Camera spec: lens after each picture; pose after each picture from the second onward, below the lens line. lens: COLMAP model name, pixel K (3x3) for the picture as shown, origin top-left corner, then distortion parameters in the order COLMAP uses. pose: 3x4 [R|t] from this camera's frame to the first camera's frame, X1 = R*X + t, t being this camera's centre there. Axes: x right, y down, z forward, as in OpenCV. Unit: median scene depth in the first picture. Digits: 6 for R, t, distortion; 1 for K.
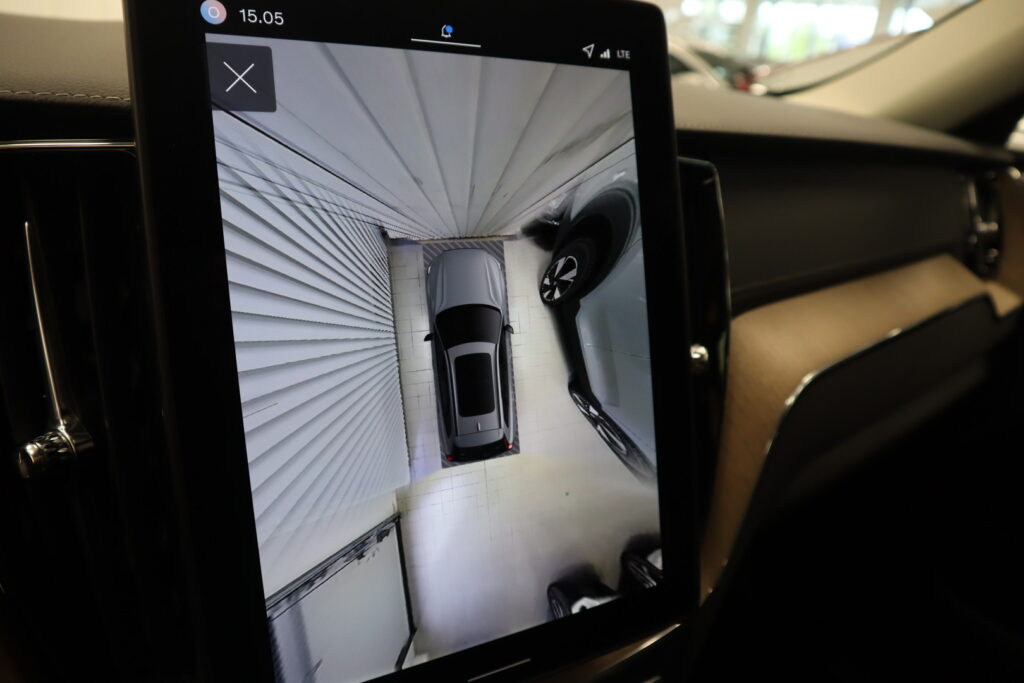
lens RADIAL K [[727.6, 0, 527.6], [0, 727.6, 350.0], [0, 0, 1]] dist [-0.131268, 0.099580]
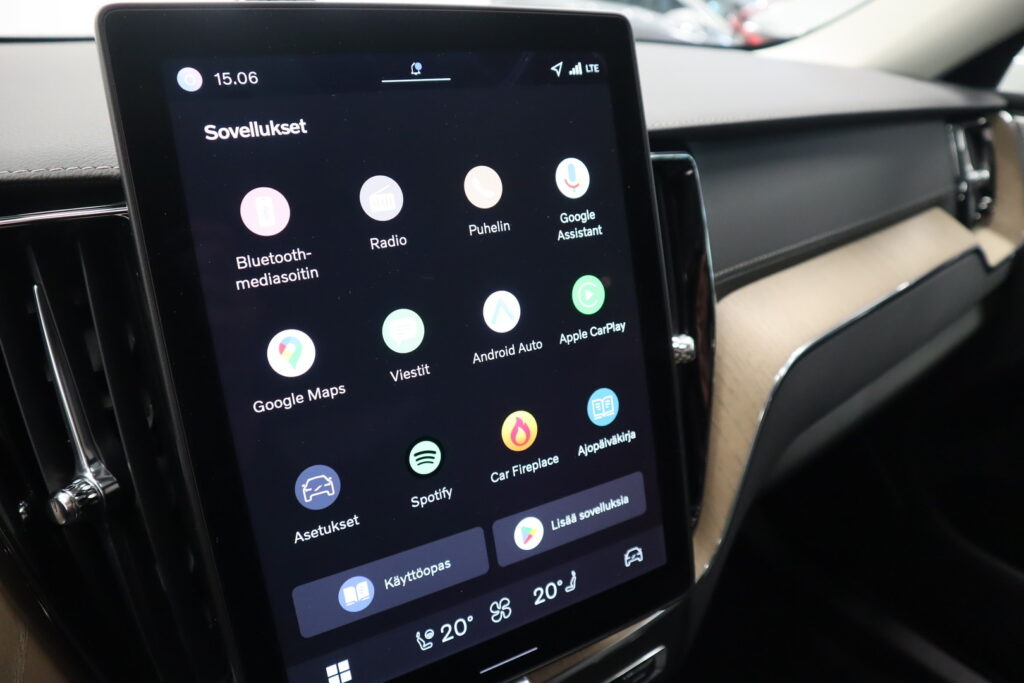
lens RADIAL K [[727.6, 0, 527.6], [0, 727.6, 350.0], [0, 0, 1]] dist [-0.131268, 0.099580]
pose [[0.997910, -0.062871, -0.014901, 0.032510], [0.063754, 0.995579, 0.068979, -0.091150], [0.010499, -0.069785, 0.997507, -0.049115]]
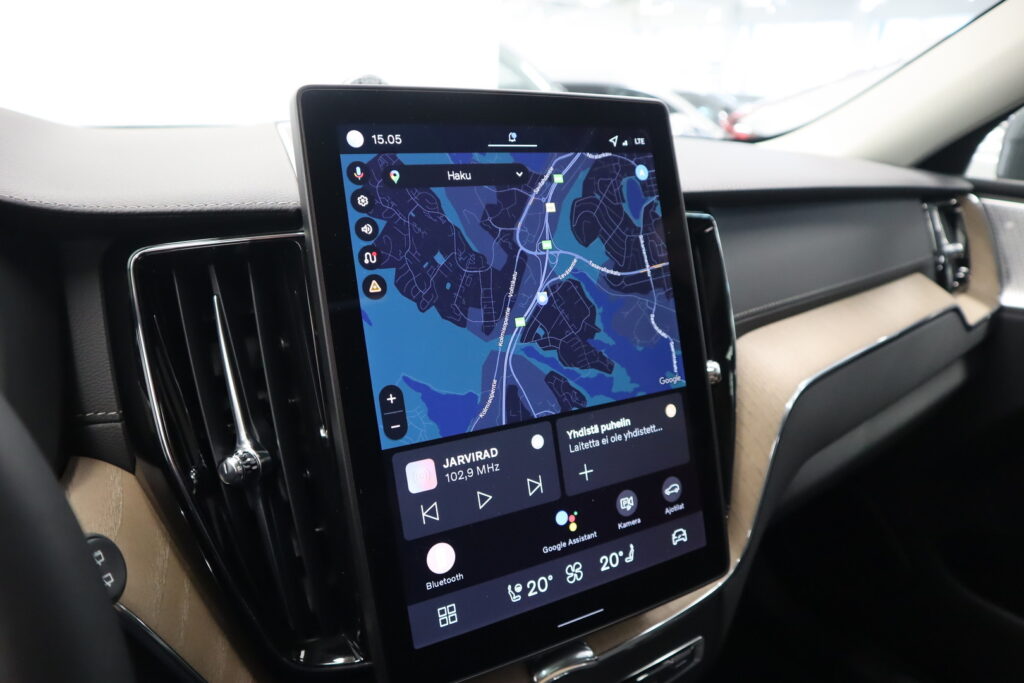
lens RADIAL K [[727.6, 0, 527.6], [0, 727.6, 350.0], [0, 0, 1]] dist [-0.131268, 0.099580]
pose [[0.997834, -0.065785, -0.000381, -0.097491], [0.065630, 0.995837, -0.063258, 0.039276], [0.004541, 0.063096, 0.997997, -0.302928]]
